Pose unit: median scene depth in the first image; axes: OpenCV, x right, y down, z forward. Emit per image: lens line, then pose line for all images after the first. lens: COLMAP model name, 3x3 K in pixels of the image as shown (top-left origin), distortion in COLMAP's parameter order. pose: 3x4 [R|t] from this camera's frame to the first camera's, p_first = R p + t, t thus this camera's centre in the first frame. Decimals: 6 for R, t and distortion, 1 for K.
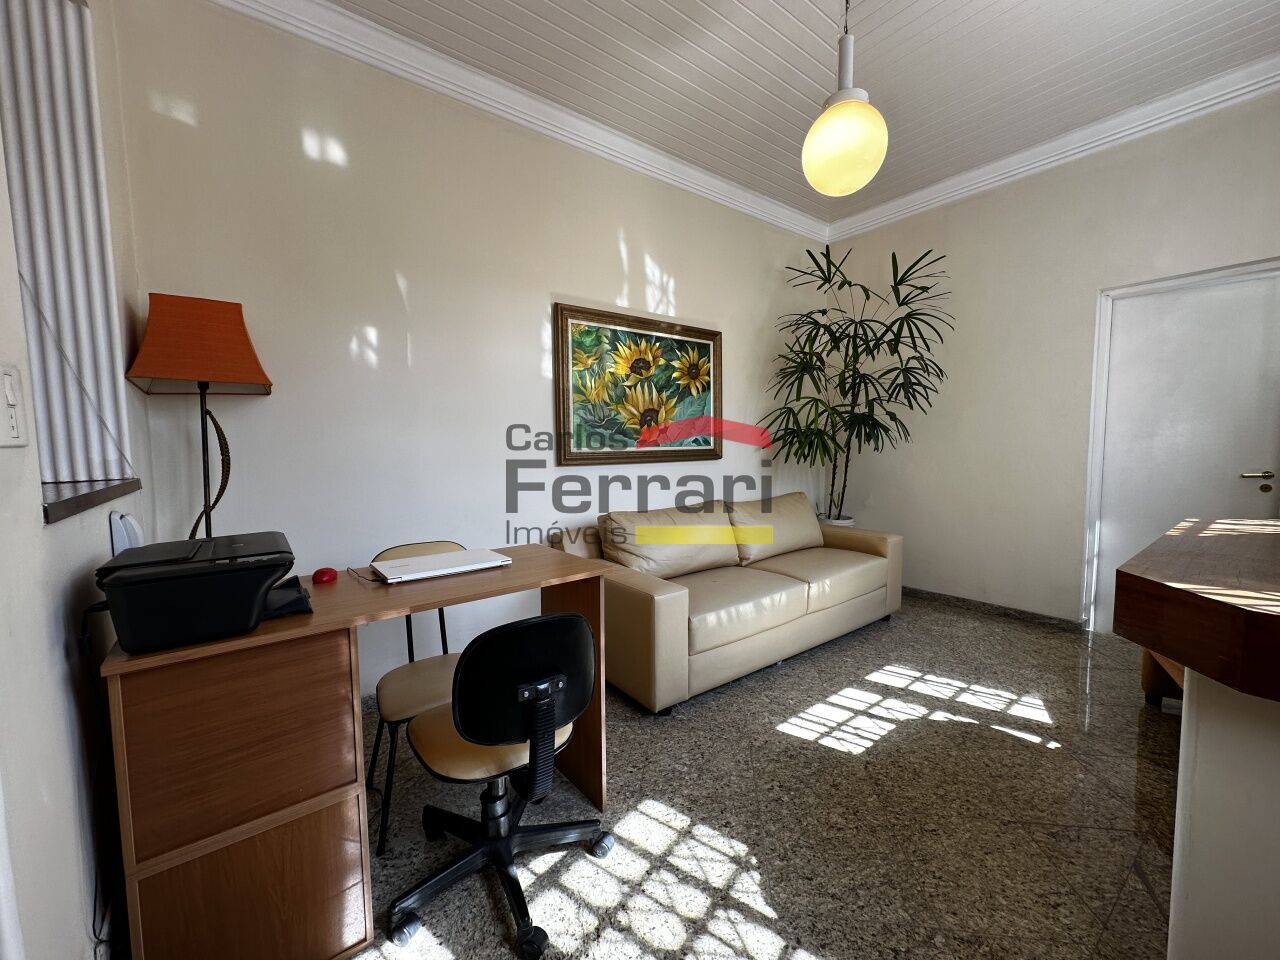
lens RADIAL K [[507.1, 0, 641.7], [0, 507.1, 483.0], [0, 0, 1]] dist [0.001480, 0.000059]
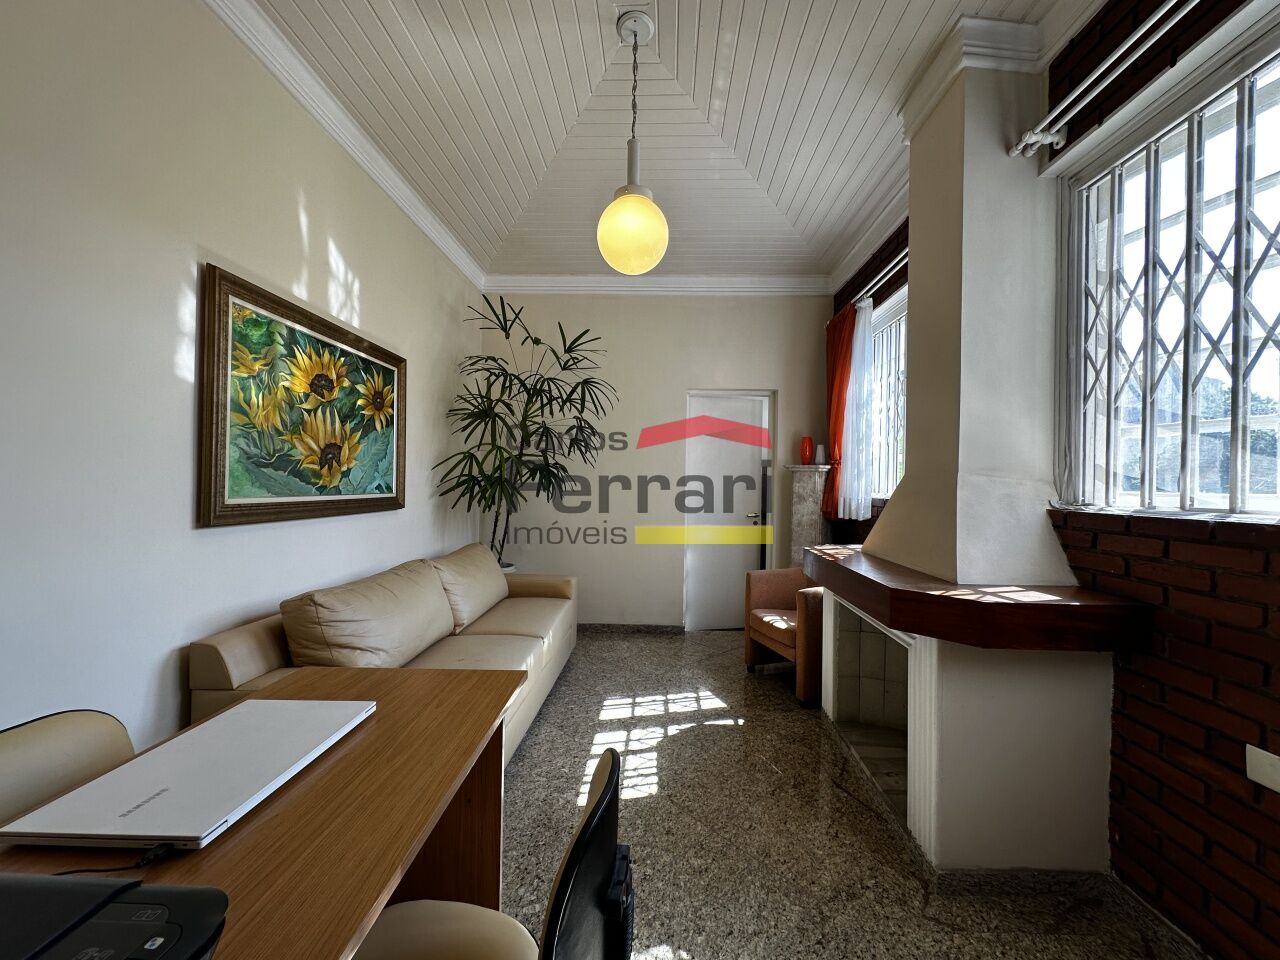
lens RADIAL K [[507.1, 0, 641.7], [0, 507.1, 483.0], [0, 0, 1]] dist [0.001480, 0.000059]
pose [[0.641803, 0.024101, 0.766491, -0.269511], [0.036099, 0.997449, -0.061590, -0.028703], [-0.766019, 0.067198, 0.639296, 0.196731]]
